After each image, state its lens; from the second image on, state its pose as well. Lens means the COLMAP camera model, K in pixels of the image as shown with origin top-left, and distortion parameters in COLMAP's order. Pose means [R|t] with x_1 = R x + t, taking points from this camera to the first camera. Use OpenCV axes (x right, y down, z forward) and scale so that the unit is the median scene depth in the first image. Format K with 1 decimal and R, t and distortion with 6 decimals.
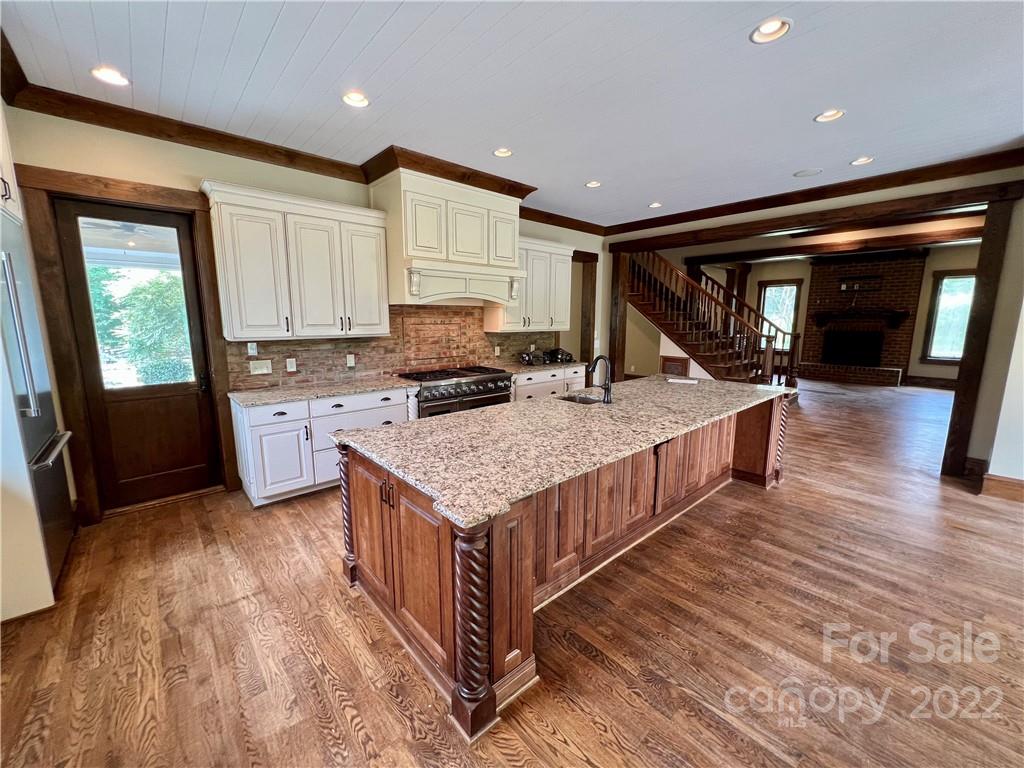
lens RADIAL K [[408.8, 0, 509.6], [0, 408.8, 385.3], [0, 0, 1]] dist [-0.001862, 0.000904]
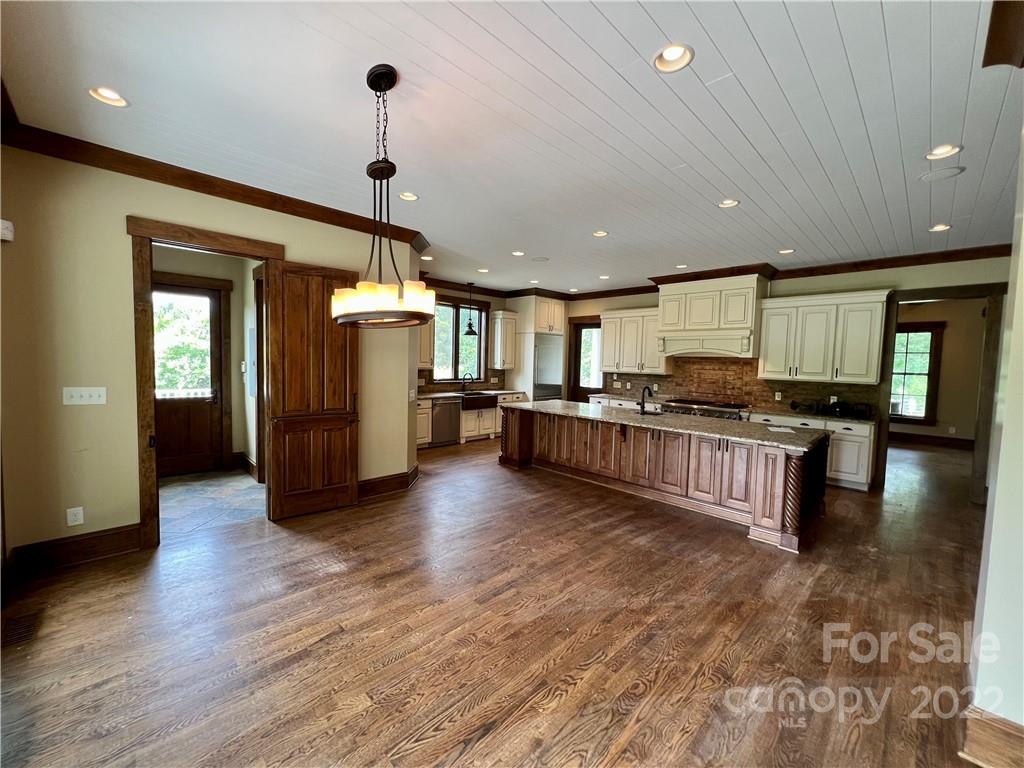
lens RADIAL K [[408.8, 0, 510.2], [0, 408.8, 383.8], [0, 0, 1]] dist [-0.001862, 0.000904]
pose [[0.043349, 0.059384, -0.997294, 1.293758], [-0.189802, 0.980542, 0.050137, -0.041512], [0.980865, 0.187115, 0.053777, 0.251457]]
